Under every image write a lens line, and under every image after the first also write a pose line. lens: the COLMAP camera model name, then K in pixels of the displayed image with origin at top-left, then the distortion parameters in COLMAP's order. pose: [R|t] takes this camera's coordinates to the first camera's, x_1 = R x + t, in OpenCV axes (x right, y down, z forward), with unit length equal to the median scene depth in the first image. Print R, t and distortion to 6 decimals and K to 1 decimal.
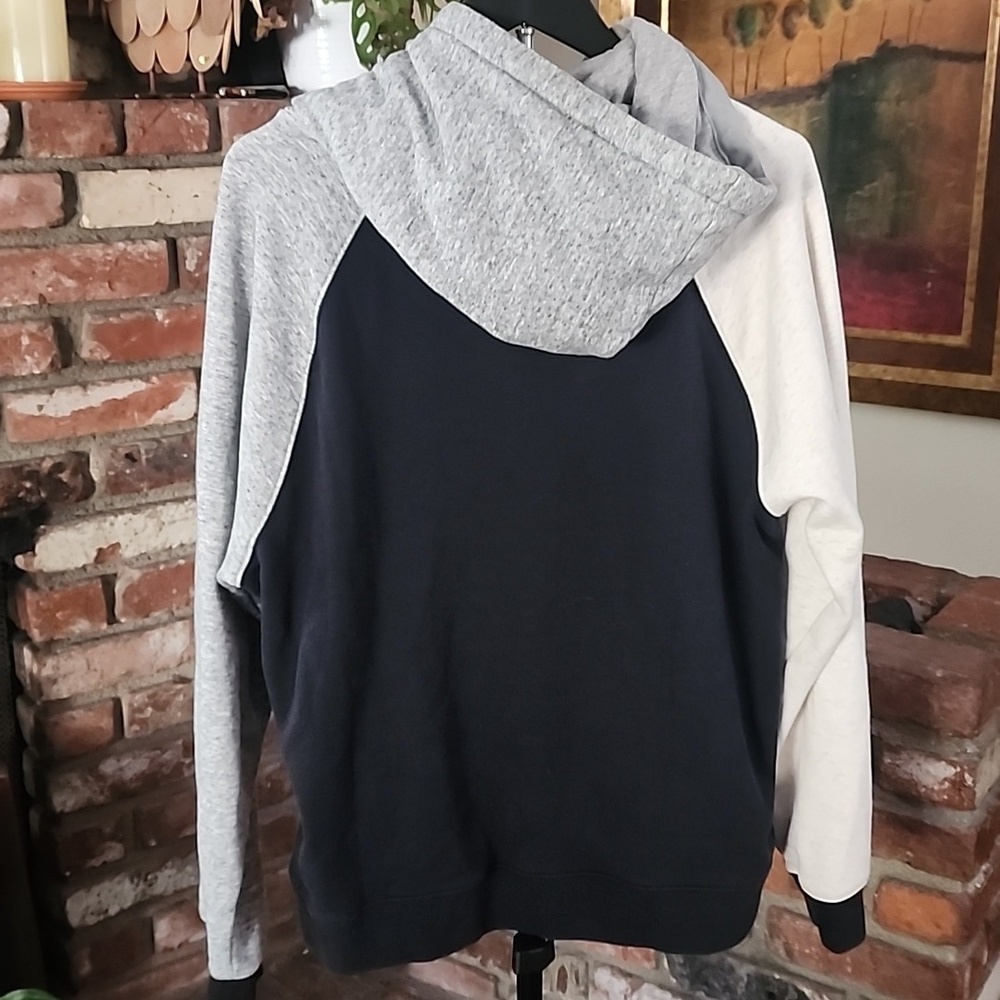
lens RADIAL K [[1438.9, 0, 512.9], [0, 1438.9, 502.7], [0, 0, 1]] dist [0.227287, -0.505748]
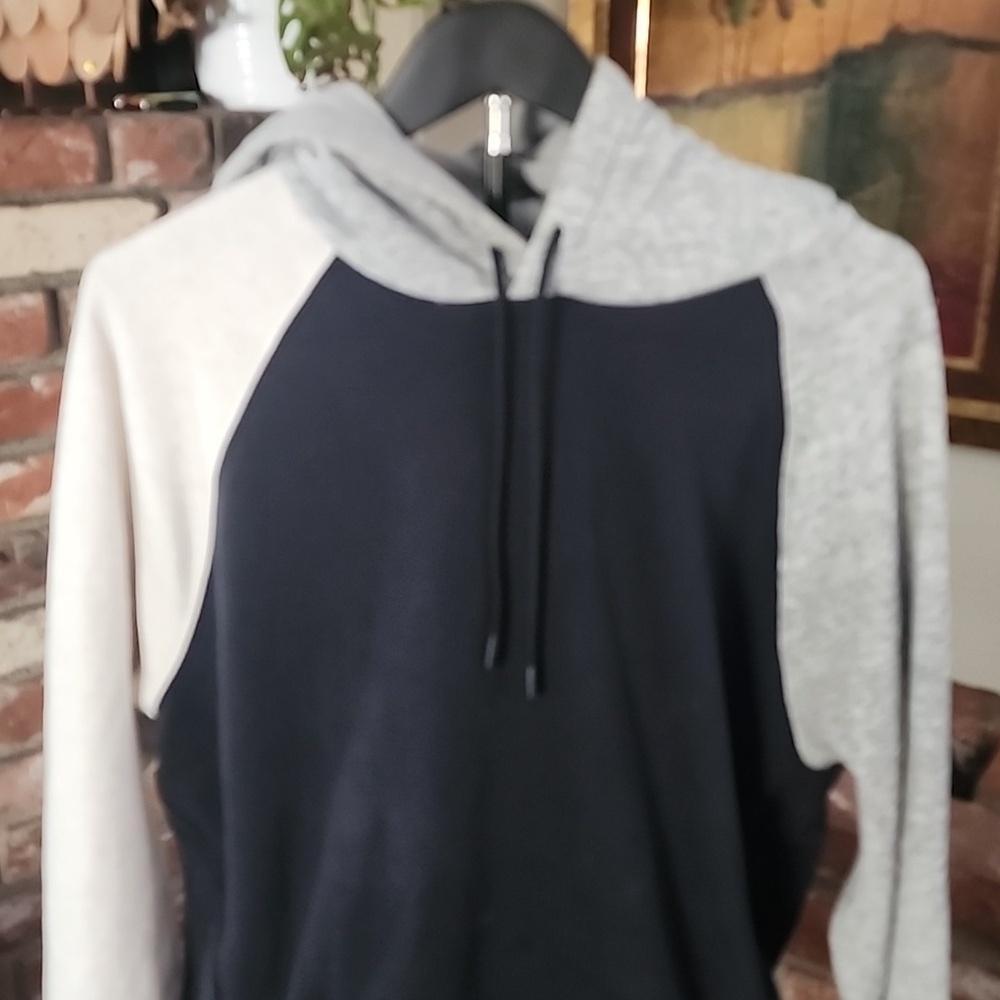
lens RADIAL K [[1412.9, 0, 500.0], [0, 1412.9, 500.0], [0, 0, 1]] dist [0.239701, -0.466935]
pose [[0.999726, 0.007364, 0.022217, -0.002350], [-0.008305, 0.999060, 0.042536, -0.098305], [-0.021883, -0.042708, 0.998848, 0.188652]]
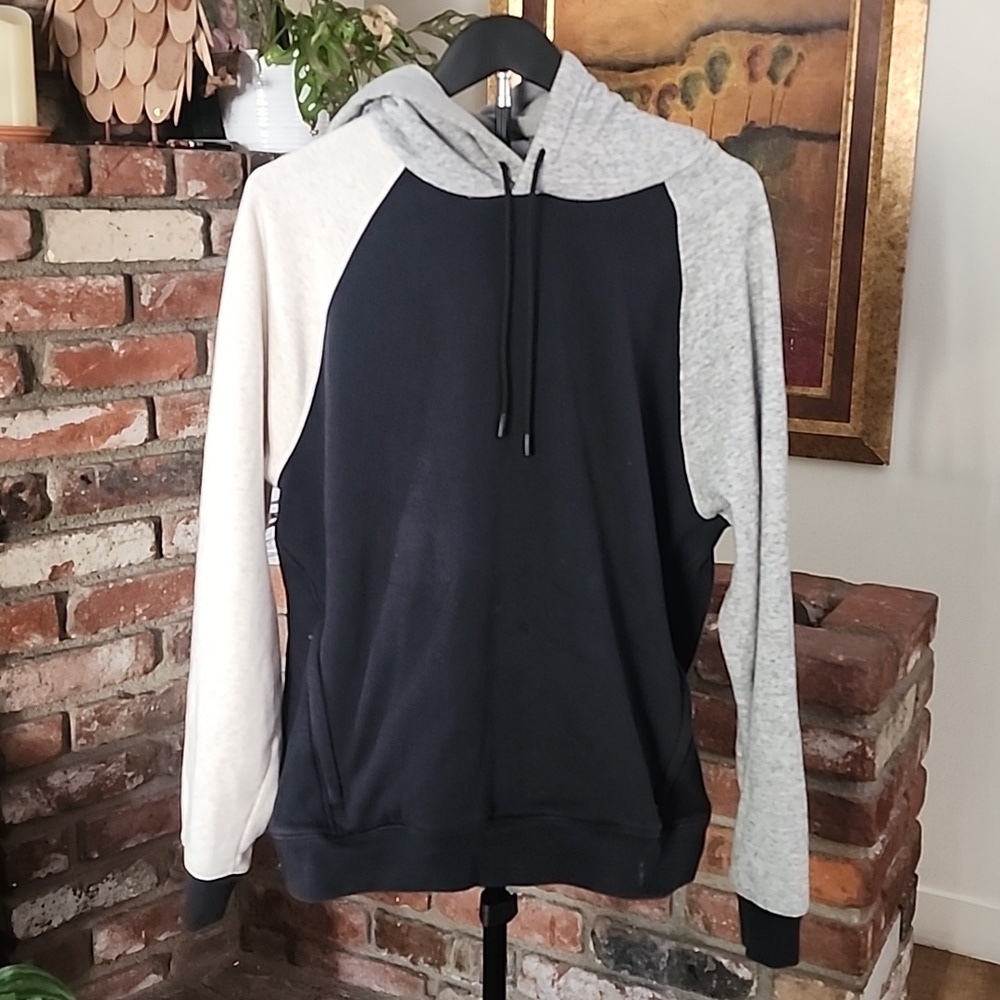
lens RADIAL K [[1412.9, 0, 500.0], [0, 1412.9, 500.0], [0, 0, 1]] dist [0.239701, -0.466935]
pose [[0.995057, -0.005009, 0.099175, -0.065917], [0.010738, 0.998298, -0.057319, 0.046612], [-0.098719, 0.058101, 0.993418, -0.064189]]
